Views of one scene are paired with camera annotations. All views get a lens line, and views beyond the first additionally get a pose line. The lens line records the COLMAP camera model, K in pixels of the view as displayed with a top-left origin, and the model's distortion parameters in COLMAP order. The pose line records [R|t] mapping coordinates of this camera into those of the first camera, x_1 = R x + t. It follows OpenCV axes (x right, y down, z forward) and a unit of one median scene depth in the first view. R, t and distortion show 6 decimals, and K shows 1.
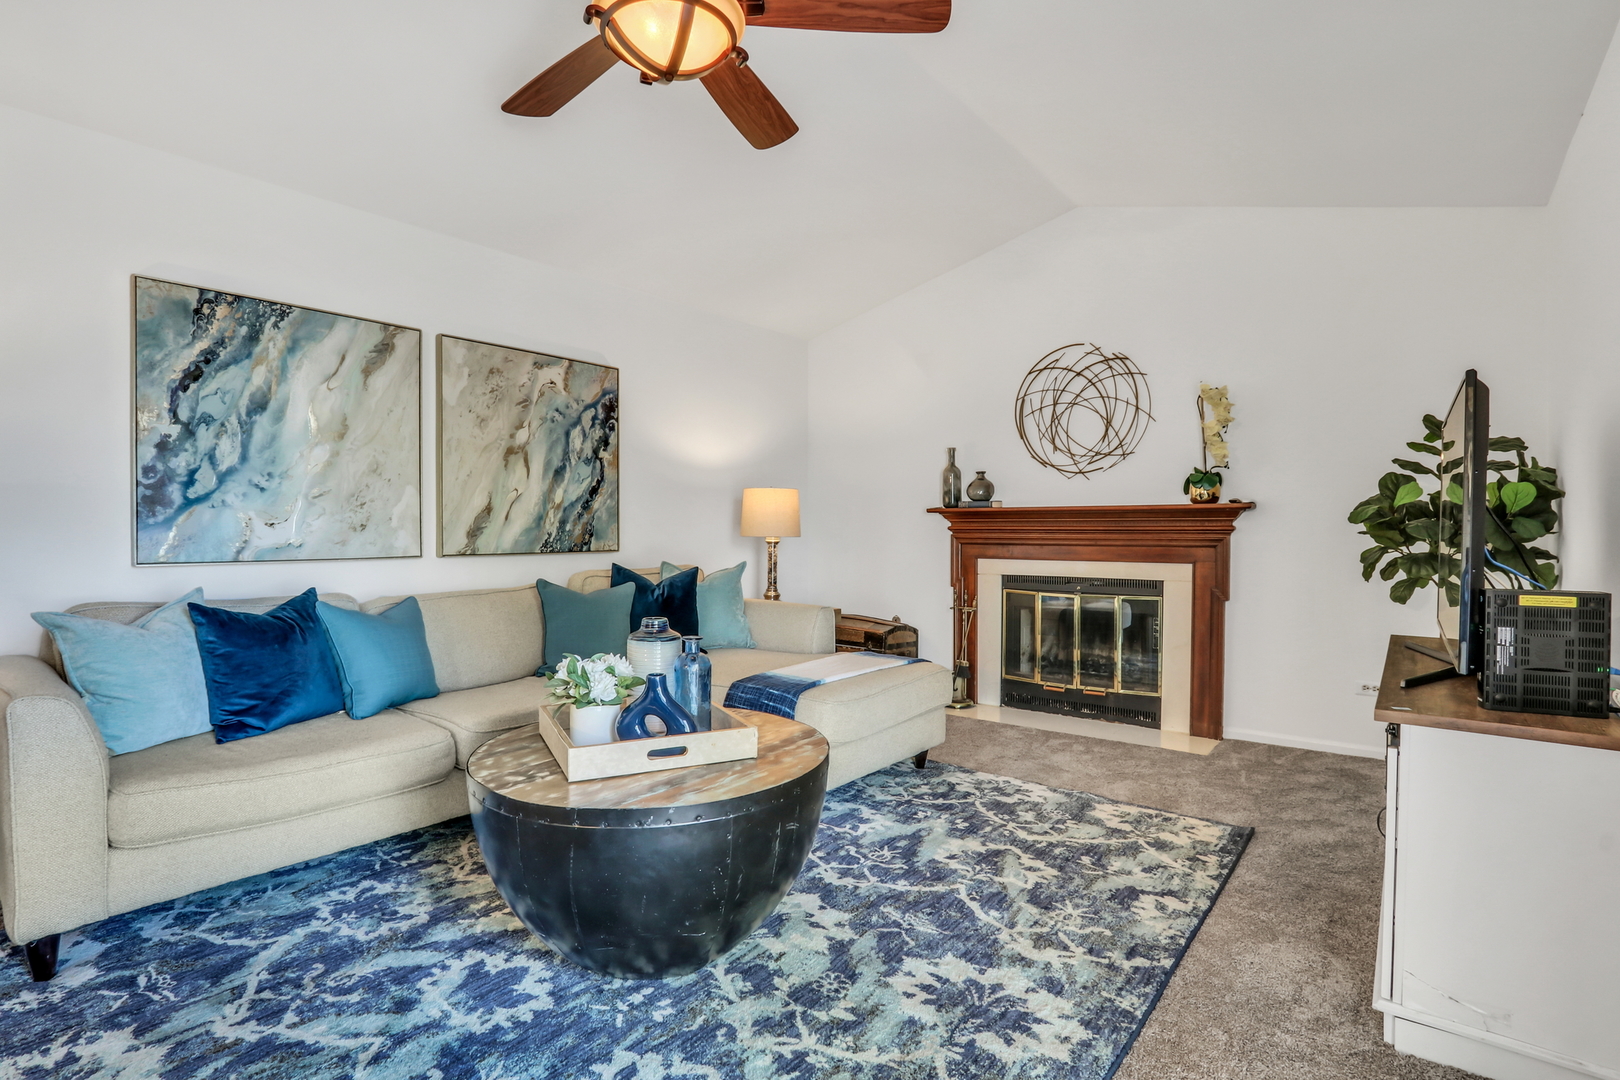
lens RADIAL K [[809.1, 0, 769.7], [0, 809.1, 535.8], [0, 0, 1]] dist [-0.024190, 0.005904]
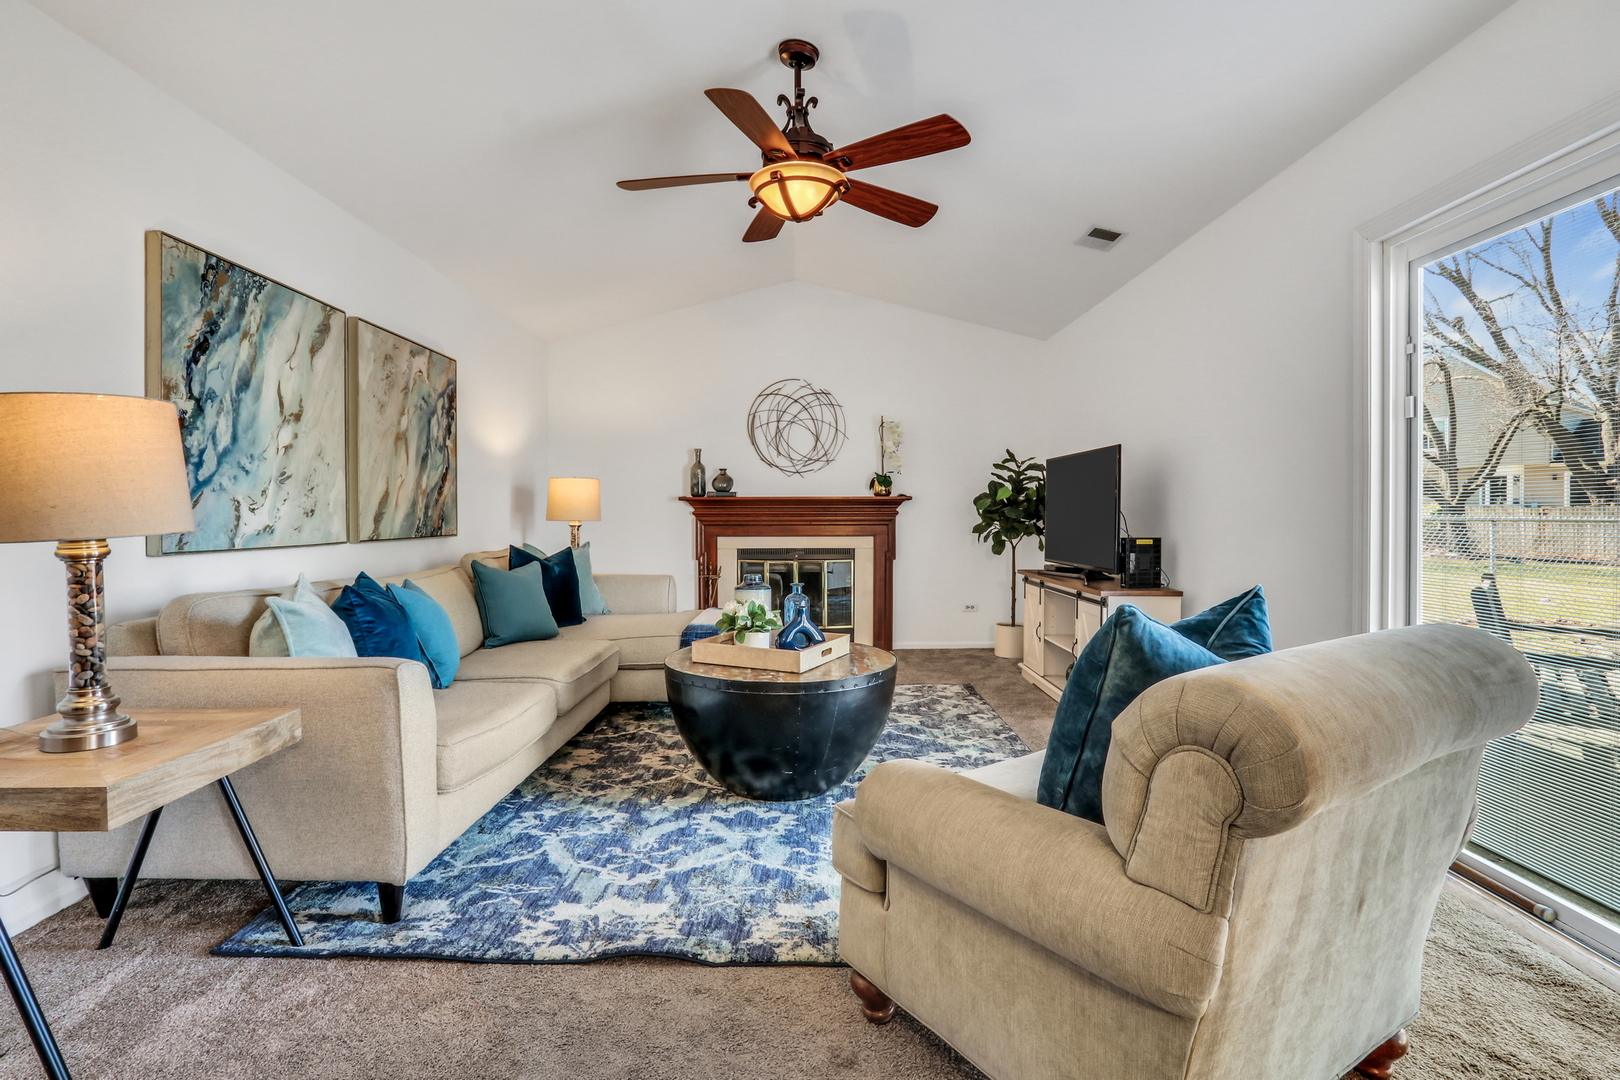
lens RADIAL K [[809.1, 0, 820.9], [0, 809.1, 523.0], [0, 0, 1]] dist [-0.024190, 0.005904]
pose [[0.772700, -0.009639, 0.634698, -0.613644], [0.008320, 0.999953, 0.005057, 0.001947], [-0.634717, 0.001373, 0.772743, -0.126983]]
